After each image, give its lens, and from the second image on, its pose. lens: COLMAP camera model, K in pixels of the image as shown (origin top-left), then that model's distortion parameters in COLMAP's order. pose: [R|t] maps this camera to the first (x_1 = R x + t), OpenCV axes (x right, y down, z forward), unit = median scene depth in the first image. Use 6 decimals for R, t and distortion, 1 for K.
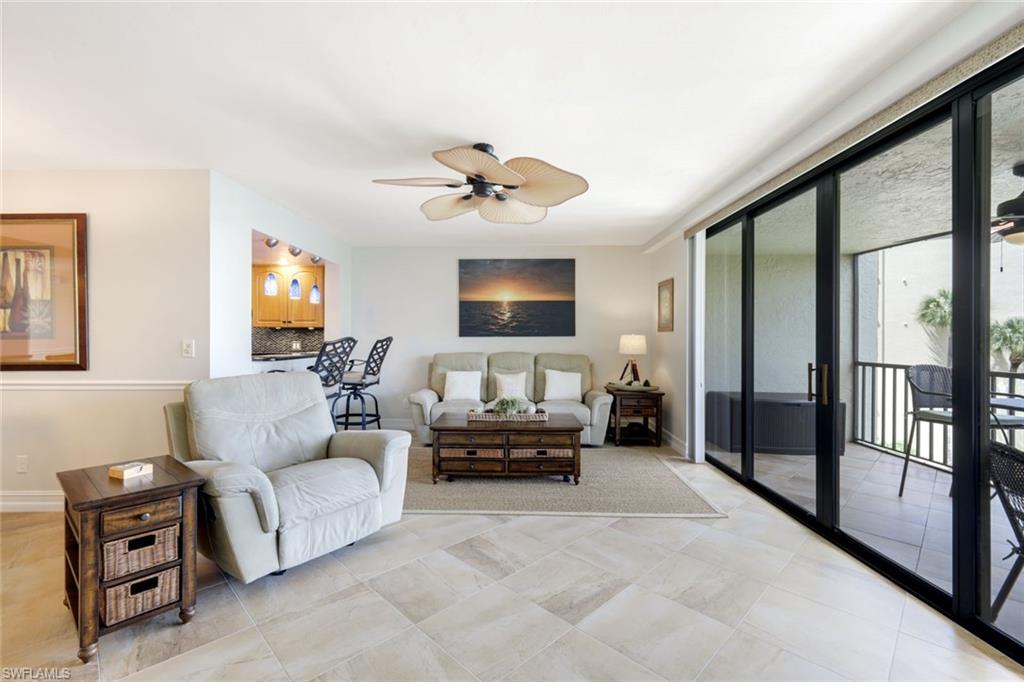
lens RADIAL K [[440.5, 0, 512.0], [0, 440.5, 341.0], [0, 0, 1]] dist [0.001128, 0.000127]
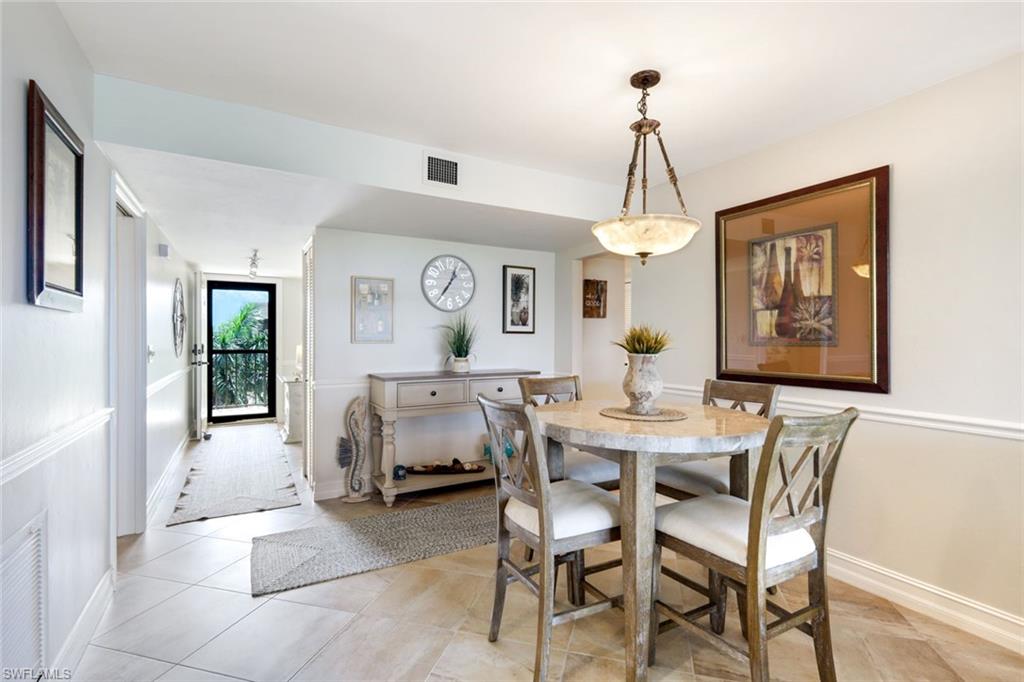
lens RADIAL K [[469.5, 0, 512.0], [0, 469.5, 341.0], [0, 0, 1]] dist [0.001705, 0.000291]
pose [[0.496249, 0.004098, -0.868171, -0.531406], [-0.006145, 0.999980, 0.001208, -0.010398], [0.868158, 0.004735, 0.496265, 0.110429]]
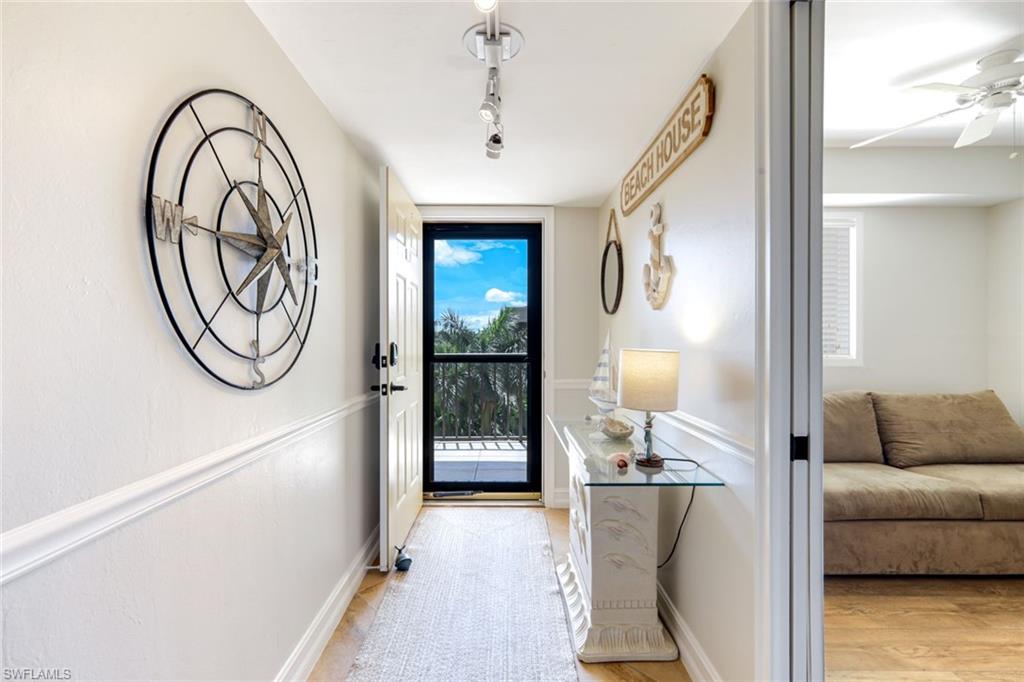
lens RADIAL K [[440.5, 0, 512.0], [0, 440.5, 341.0], [0, 0, 1]] dist [0.001128, 0.000127]
pose [[0.014551, -0.007919, -0.999863, -1.778929], [-0.003729, 0.999961, -0.007975, 0.009435], [0.999887, 0.003844, 0.014521, 0.150657]]
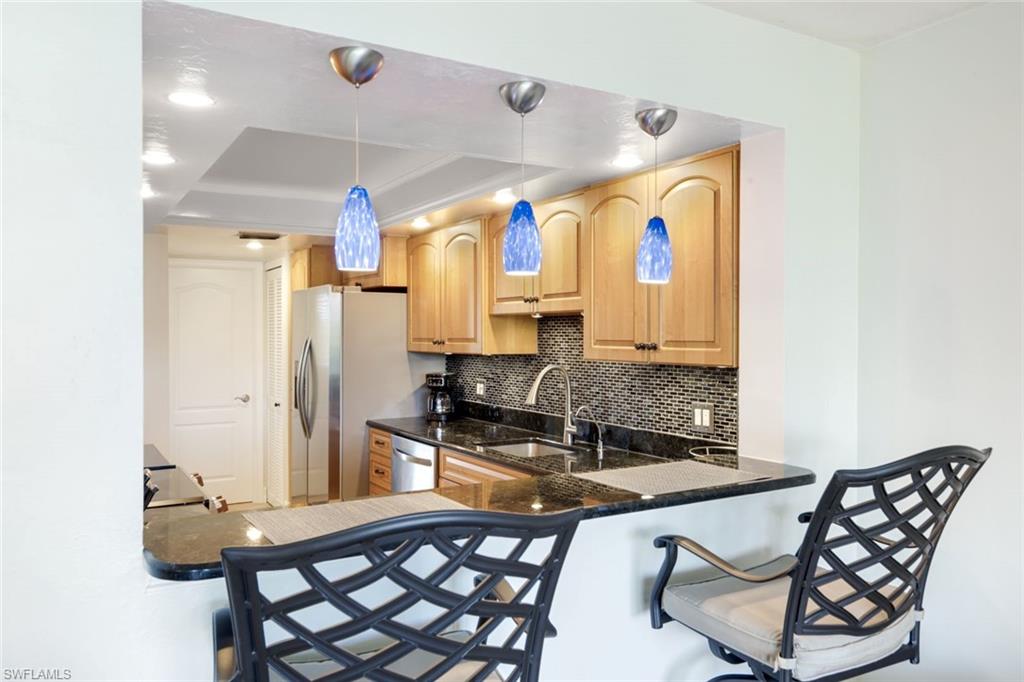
lens RADIAL K [[745.0, 0, 512.0], [0, 745.0, 341.0], [0, 0, 1]] dist [-0.000581, -0.000425]
pose [[0.517677, 0.004908, -0.855562, -0.150169], [-0.003201, 0.999988, 0.003800, -0.074812], [0.855570, 0.000772, 0.517686, 0.960984]]
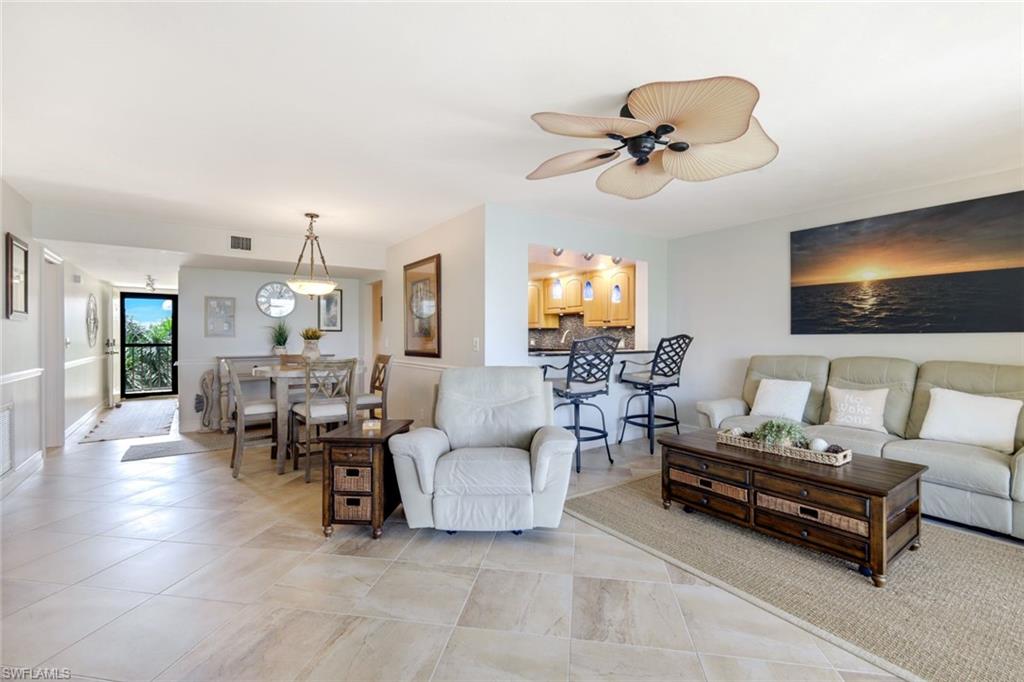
lens RADIAL K [[440.5, 0, 512.0], [0, 440.5, 341.0], [0, 0, 1]] dist [0.001128, 0.000127]
pose [[0.593069, 0.005825, -0.805130, 0.330910], [-0.003987, 0.999983, 0.004297, 0.000781], [0.805141, 0.000662, 0.593083, 0.265019]]
